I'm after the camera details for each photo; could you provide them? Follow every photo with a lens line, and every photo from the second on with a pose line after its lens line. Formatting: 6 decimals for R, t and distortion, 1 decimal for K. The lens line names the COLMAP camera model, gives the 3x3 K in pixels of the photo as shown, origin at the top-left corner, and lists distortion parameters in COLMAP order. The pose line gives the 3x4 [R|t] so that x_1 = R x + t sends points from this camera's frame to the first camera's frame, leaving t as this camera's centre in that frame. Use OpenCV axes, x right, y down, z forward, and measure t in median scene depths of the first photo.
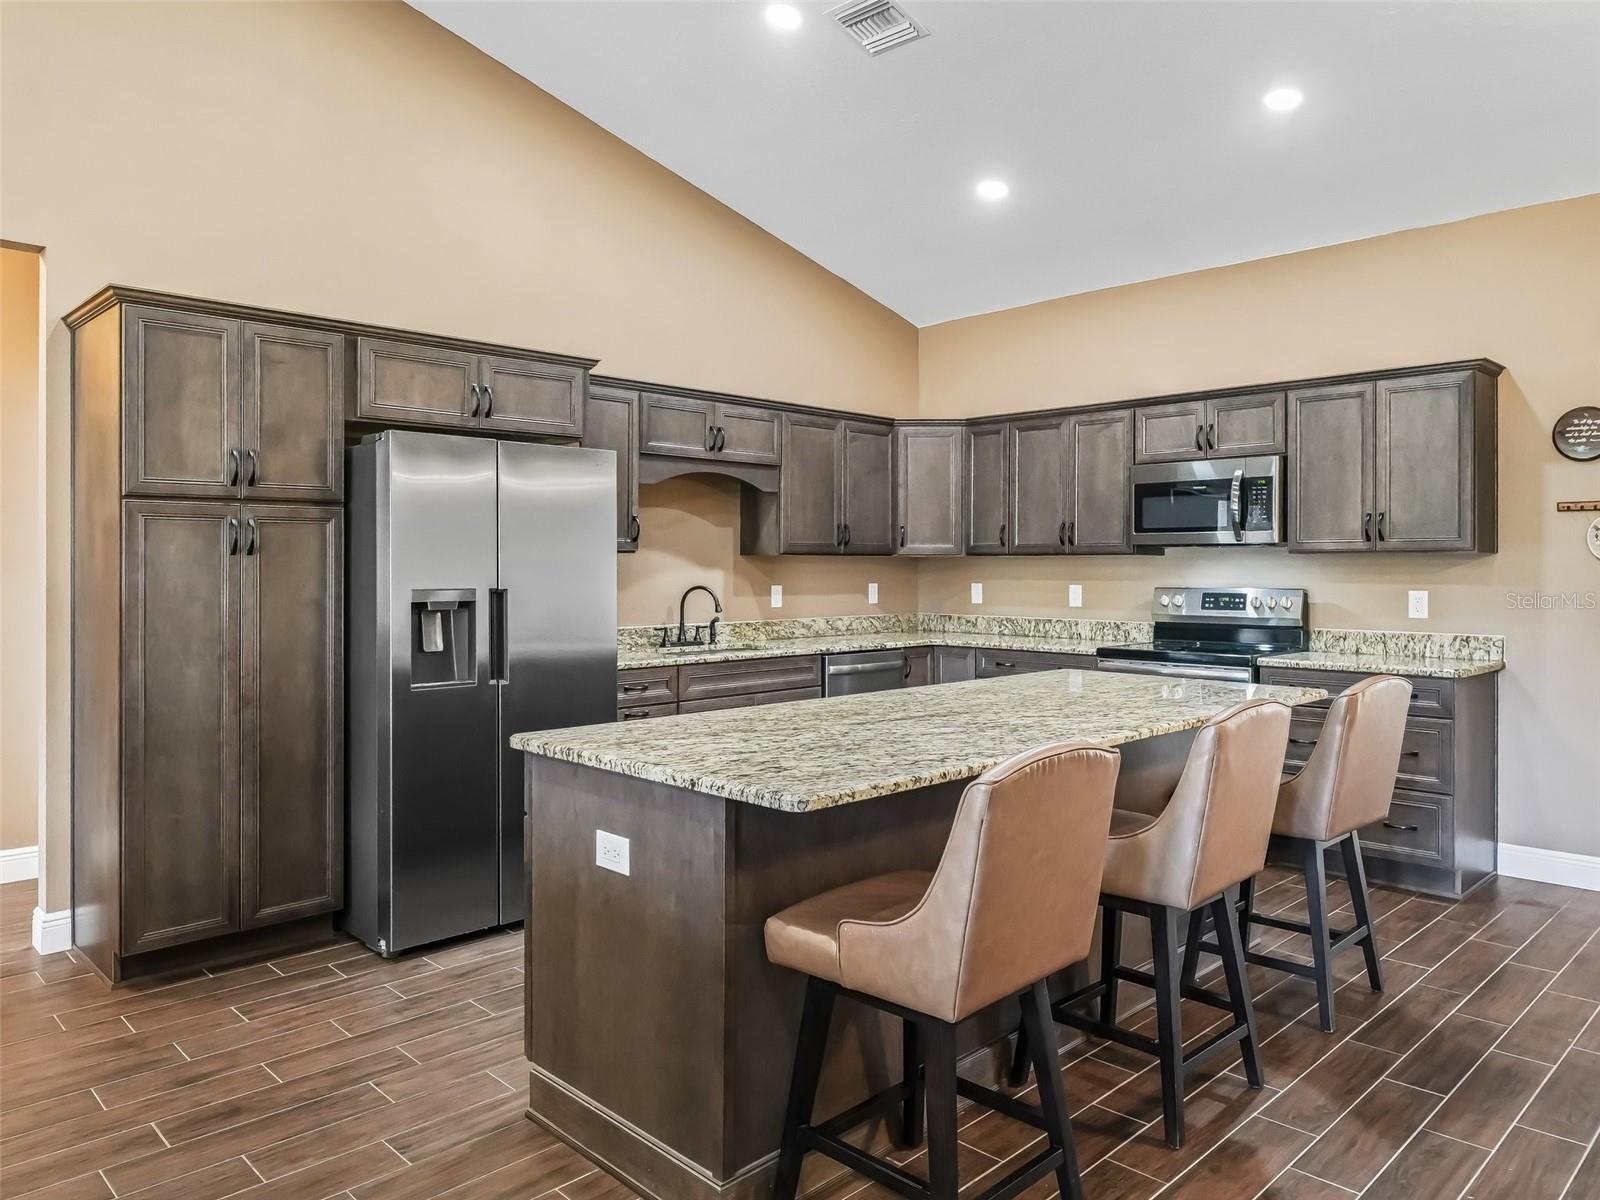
lens RADIAL K [[1103.8, 0, 792.1], [0, 1103.8, 569.1], [0, 0, 1]] dist [0.002484, -0.000436]
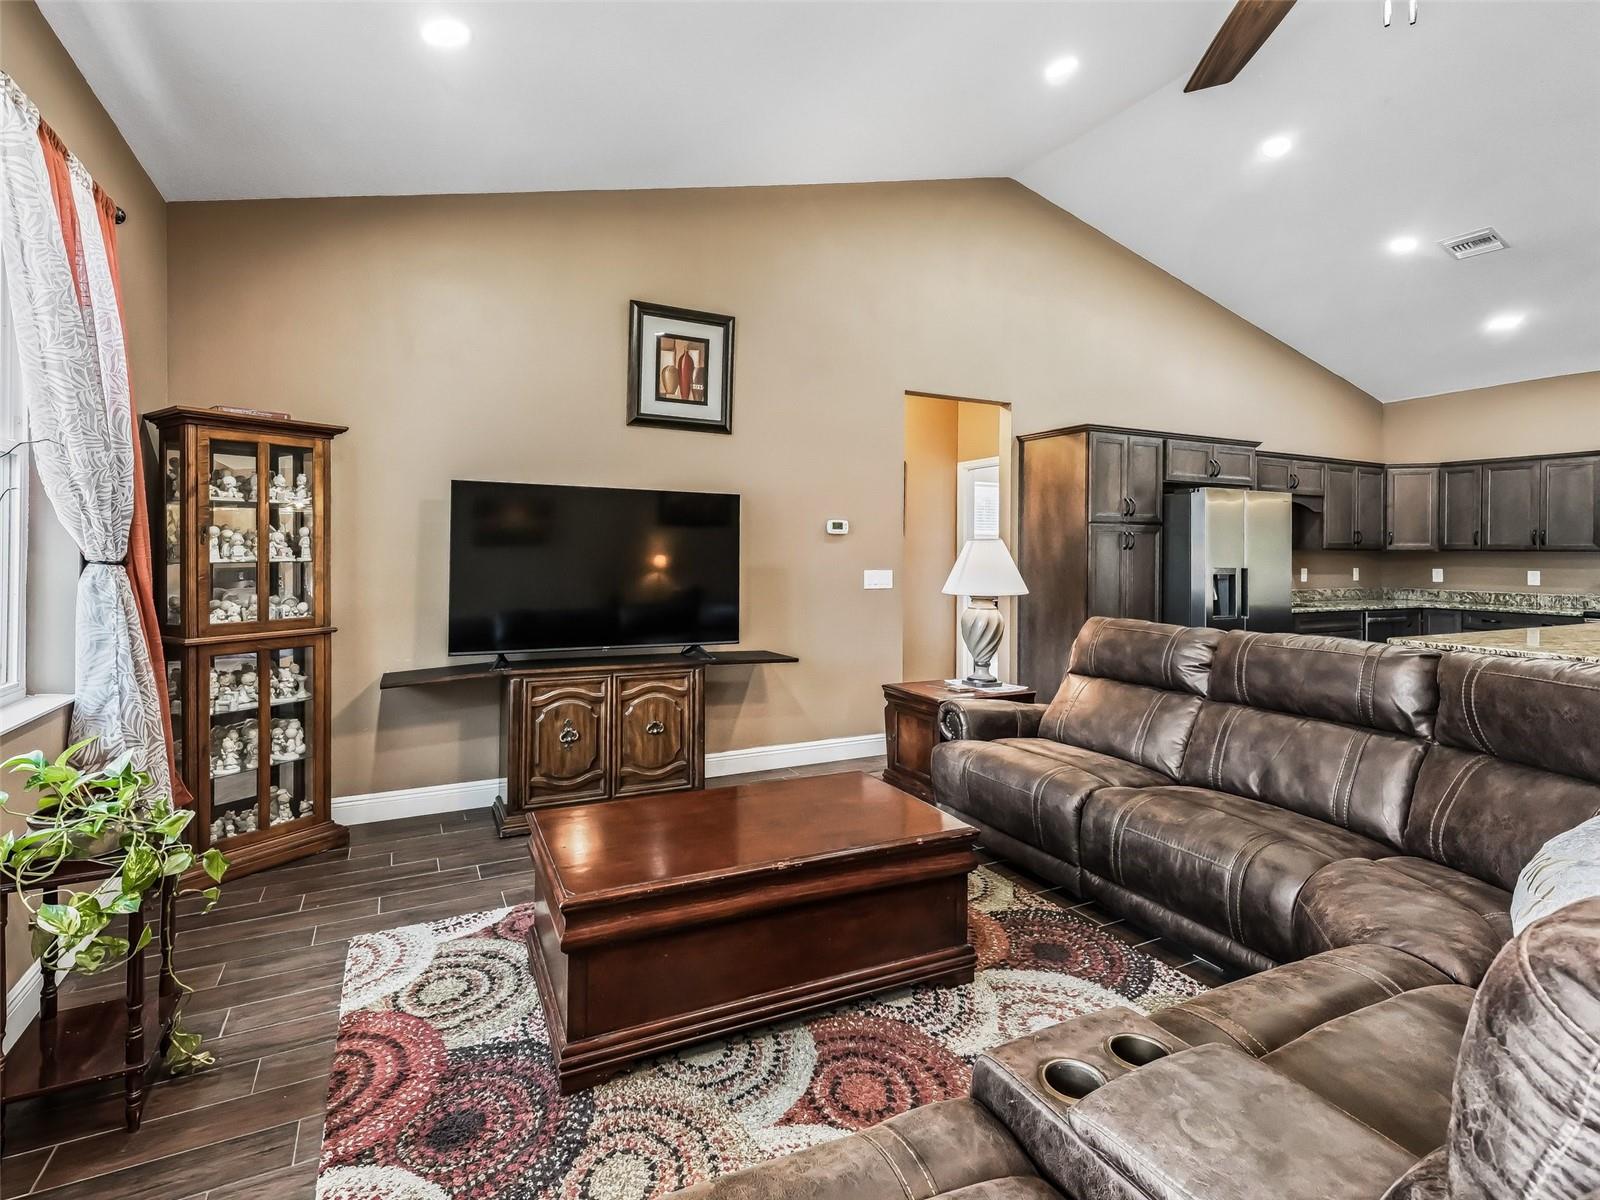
lens RADIAL K [[778.5, 0, 789.7], [0, 778.5, 550.0], [0, 0, 1]] dist [0.013854, -0.000234]
pose [[0.951585, 0.008369, -0.307272, -0.438574], [-0.009707, 0.999949, -0.002826, -0.001700], [0.307232, 0.005671, 0.951618, -0.388596]]
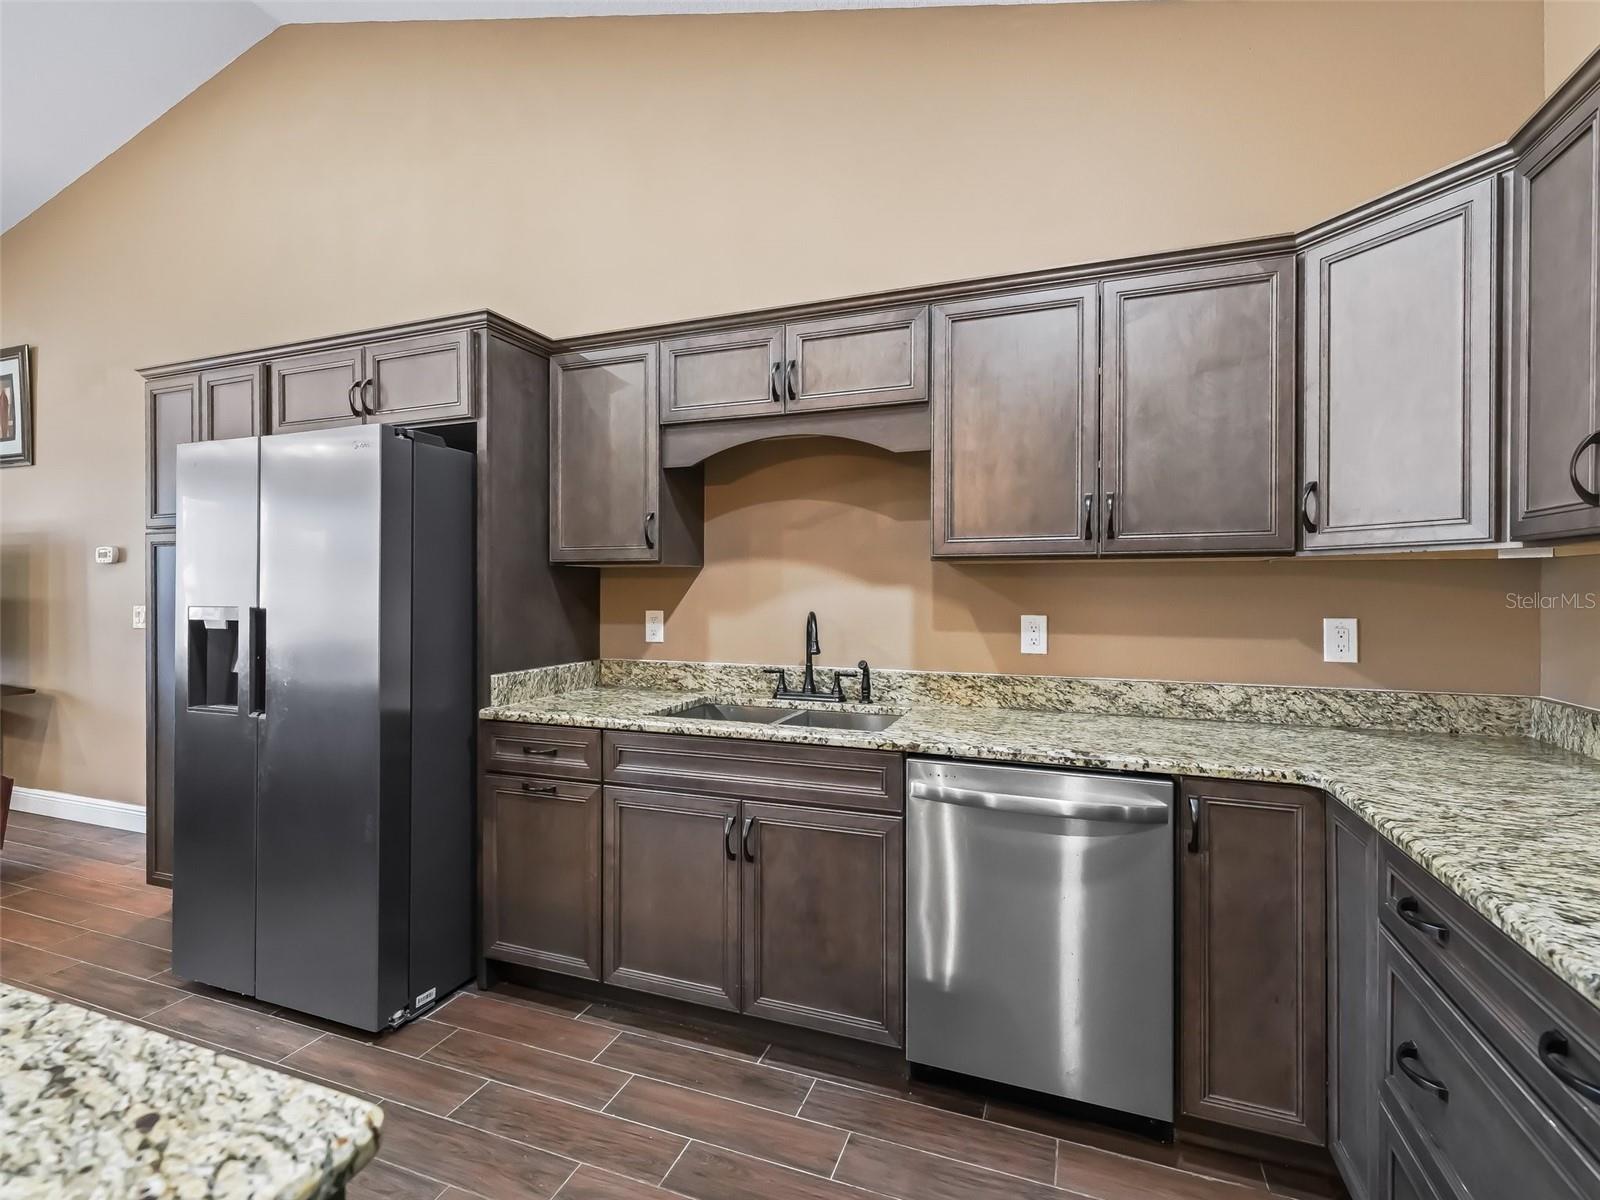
lens RADIAL K [[721.8, 0, 806.9], [0, 721.8, 599.7], [0, 0, 1]] dist [0.009884, -0.000036]
pose [[0.422292, 0.010700, -0.906397, 0.315195], [-0.001566, 0.999937, 0.011074, 0.003056], [0.906459, -0.003257, 0.422282, 0.839843]]
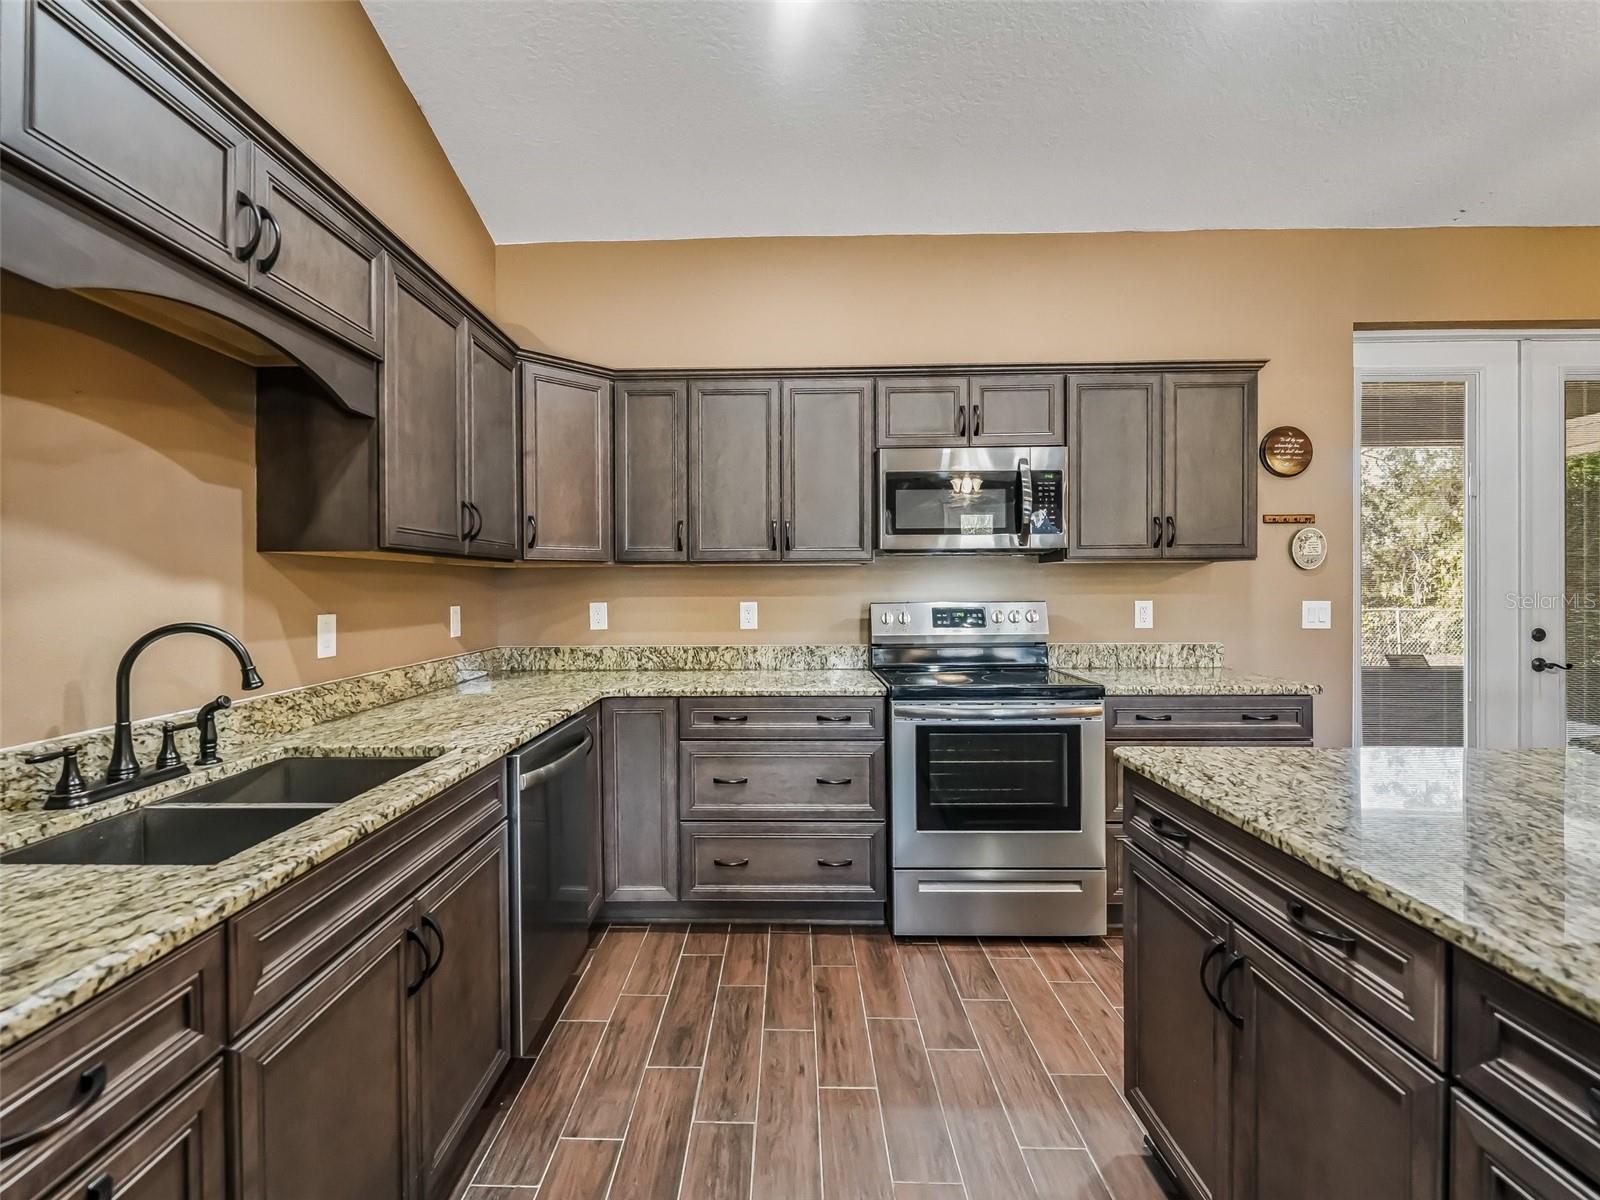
lens RADIAL K [[741.4, 0, 771.6], [0, 741.4, 589.7], [0, 0, 1]] dist [0.003003, 0.000354]
pose [[0.715093, -0.008280, 0.698980, -0.121892], [0.008389, 0.999959, 0.003263, 0.004548], [-0.698979, 0.003530, 0.715134, 0.697522]]
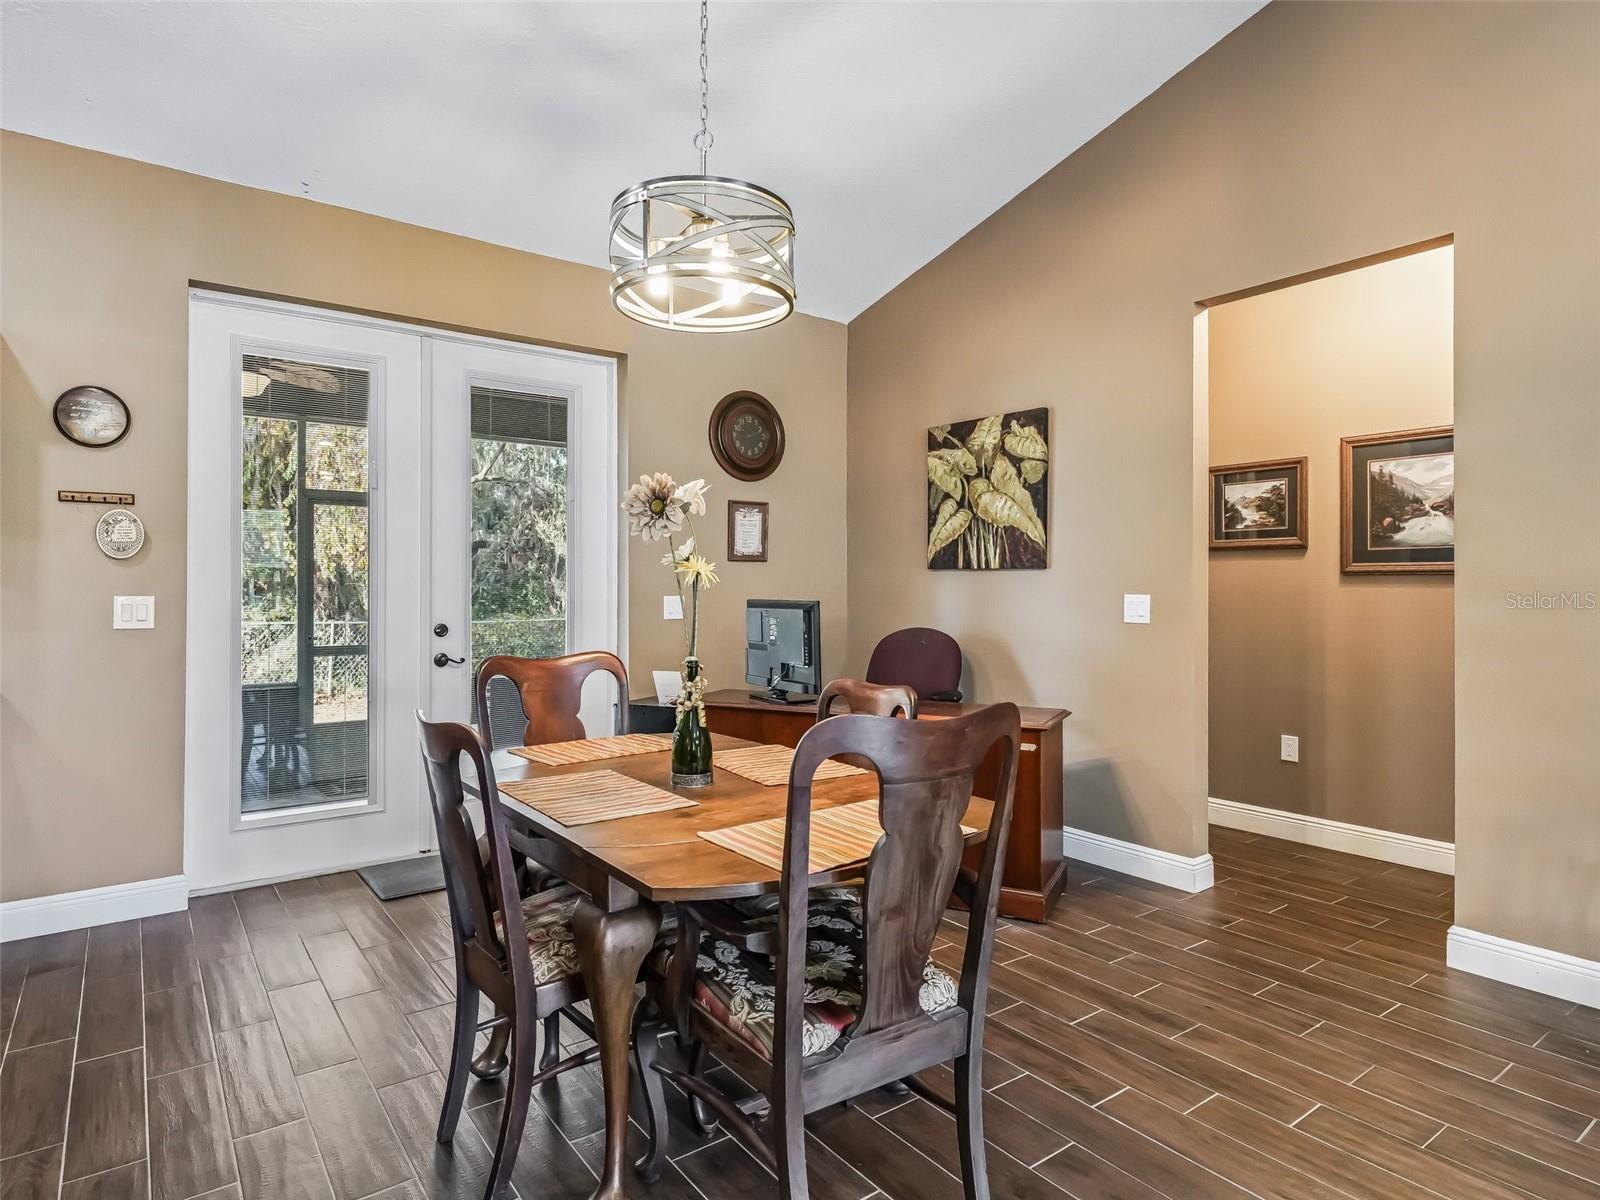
lens RADIAL K [[908.6, 0, 792.6], [0, 908.6, 590.2], [0, 0, 1]] dist [-0.004378, -0.001154]
pose [[0.138108, -0.000275, 0.990417, 0.056087], [0.002314, 0.999997, -0.000045, 0.016591], [-0.990414, 0.002298, 0.138108, 0.280576]]
